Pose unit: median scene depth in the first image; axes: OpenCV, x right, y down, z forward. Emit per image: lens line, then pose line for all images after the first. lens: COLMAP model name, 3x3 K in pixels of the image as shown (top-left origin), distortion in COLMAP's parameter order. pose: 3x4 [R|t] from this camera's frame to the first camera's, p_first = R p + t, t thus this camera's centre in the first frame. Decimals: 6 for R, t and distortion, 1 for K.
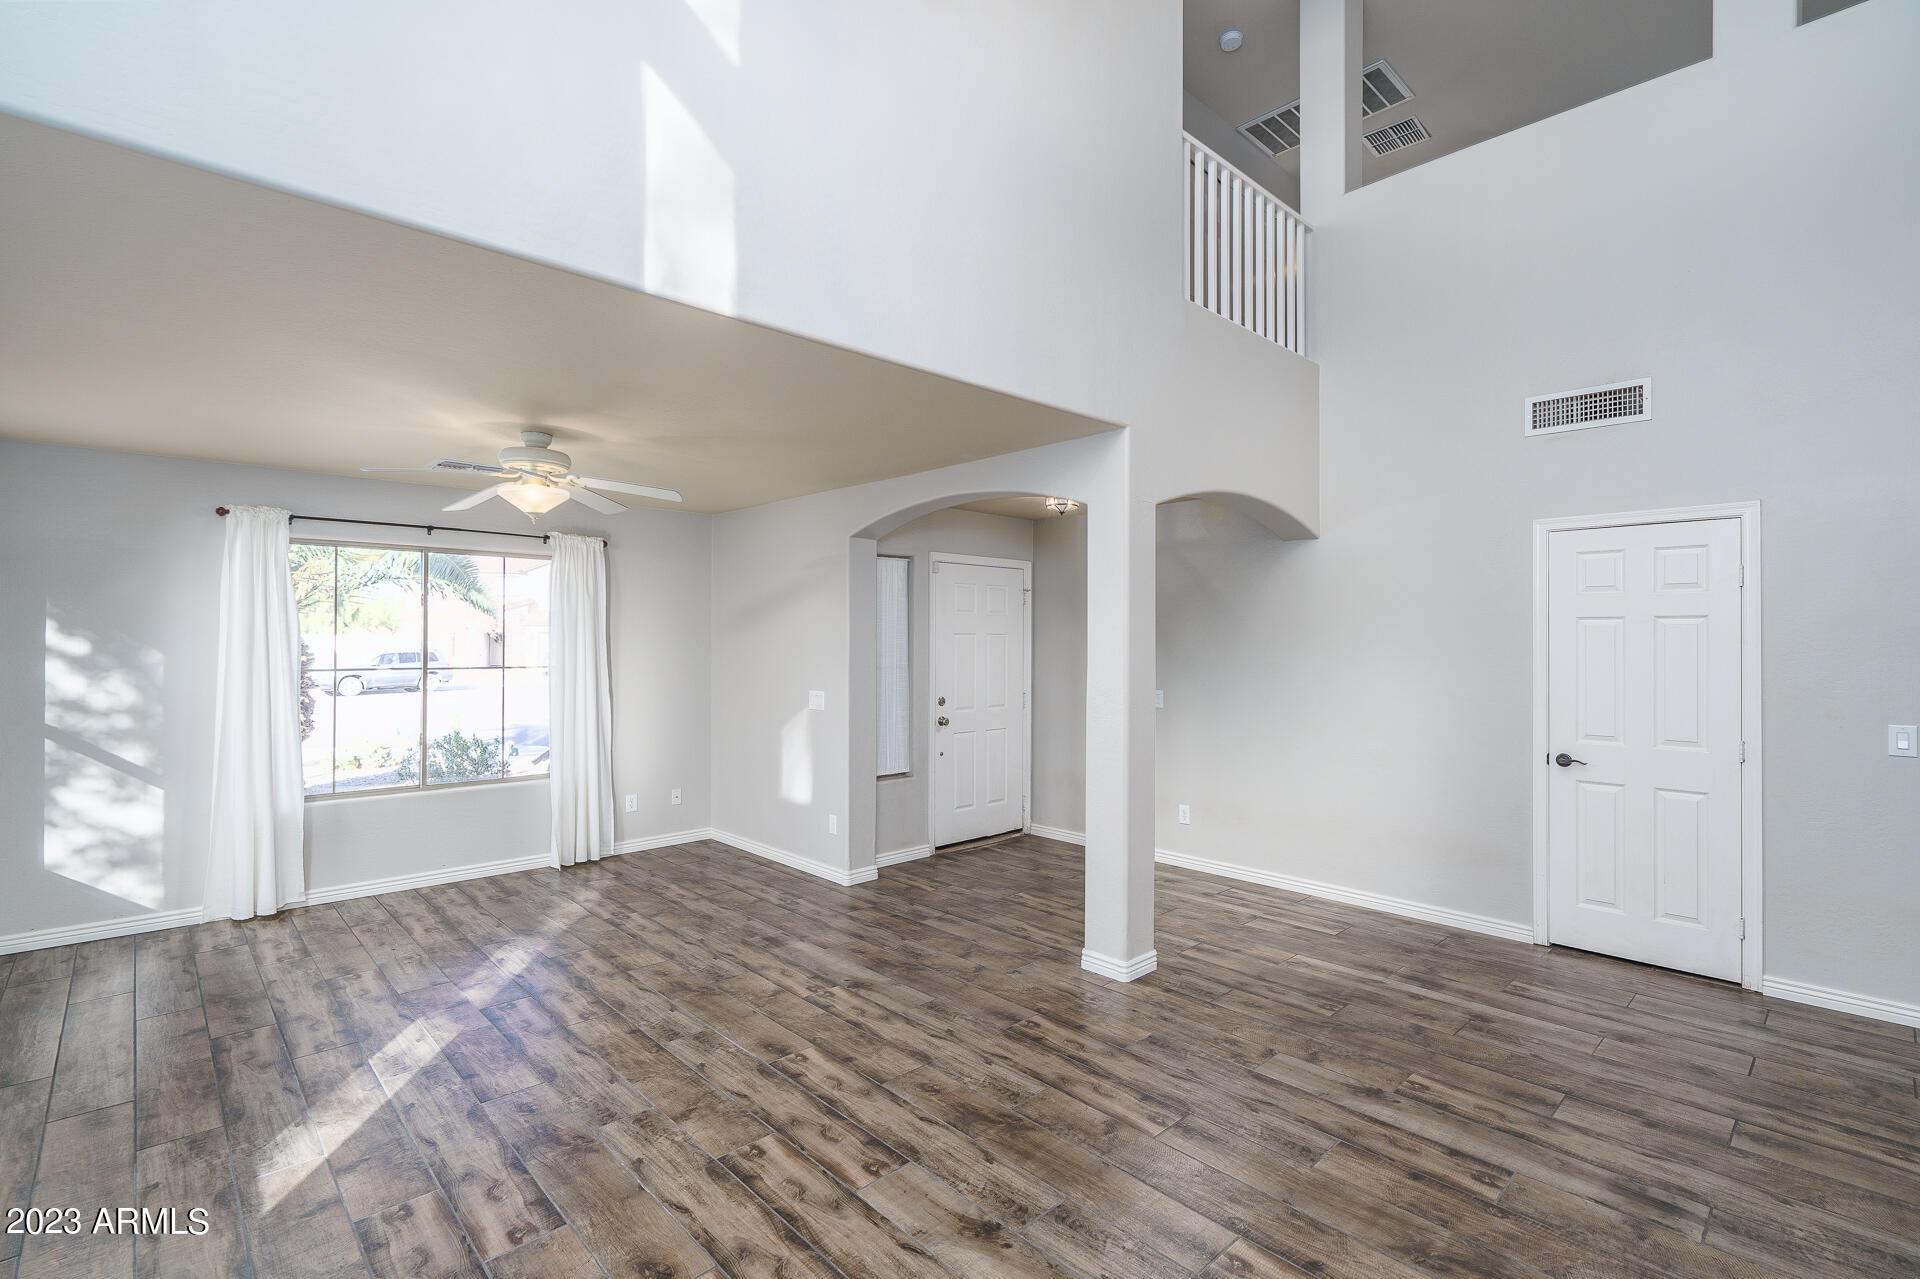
lens RADIAL K [[869.1, 0, 962.0], [0, 869.1, 638.6], [0, 0, 1]] dist [-0.000092, -0.000190]
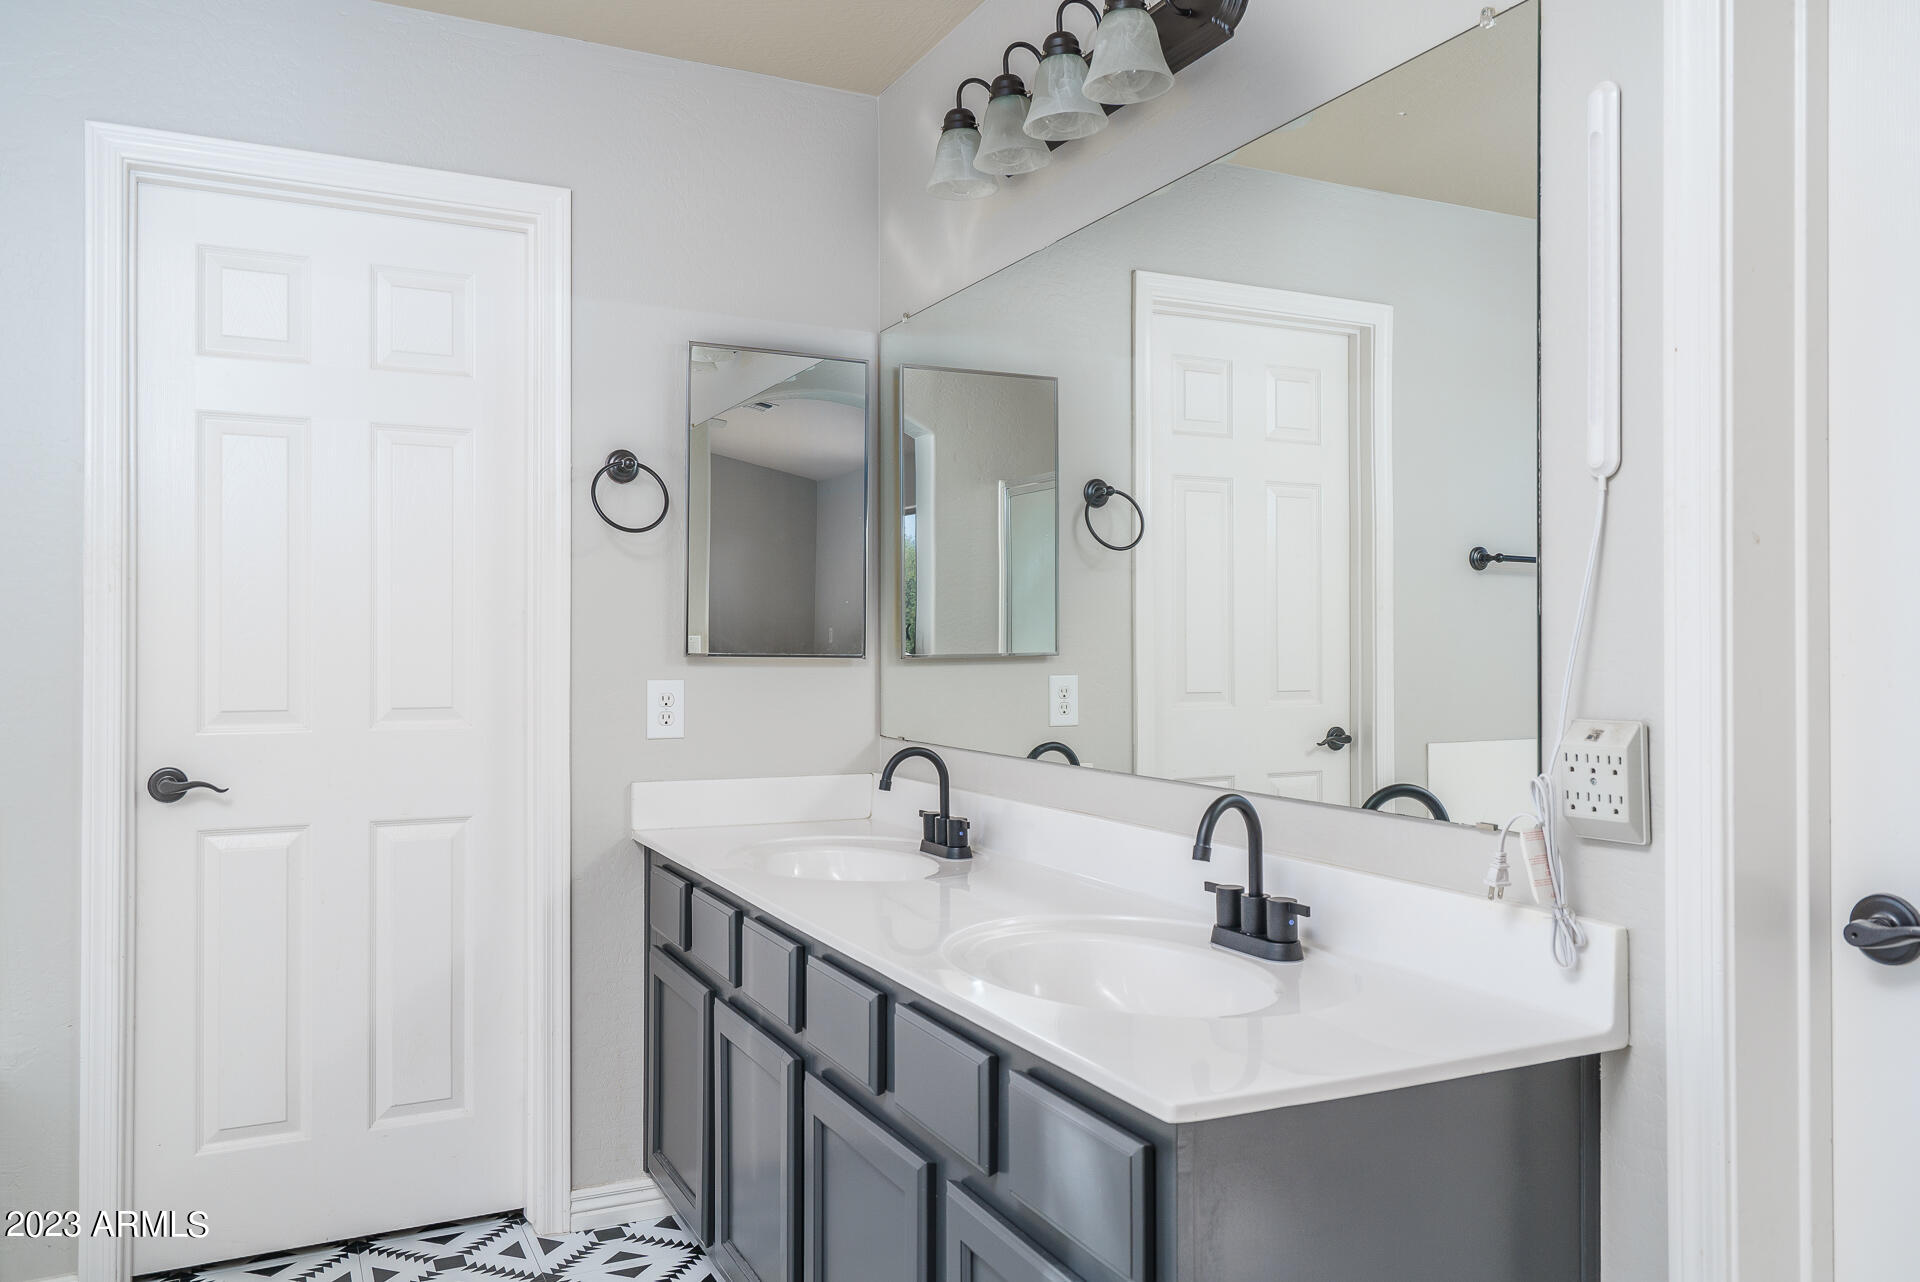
lens RADIAL K [[1379.4, 0, 962.2], [0, 1379.4, 636.6], [0, 0, 1]] dist [0.000011, -0.000266]
pose [[0.283209, 0.000072, 0.959058, 0.286990], [0.000402, 1.000000, -0.000194, 0.103447], [-0.959058, 0.000440, 0.283209, 0.680483]]
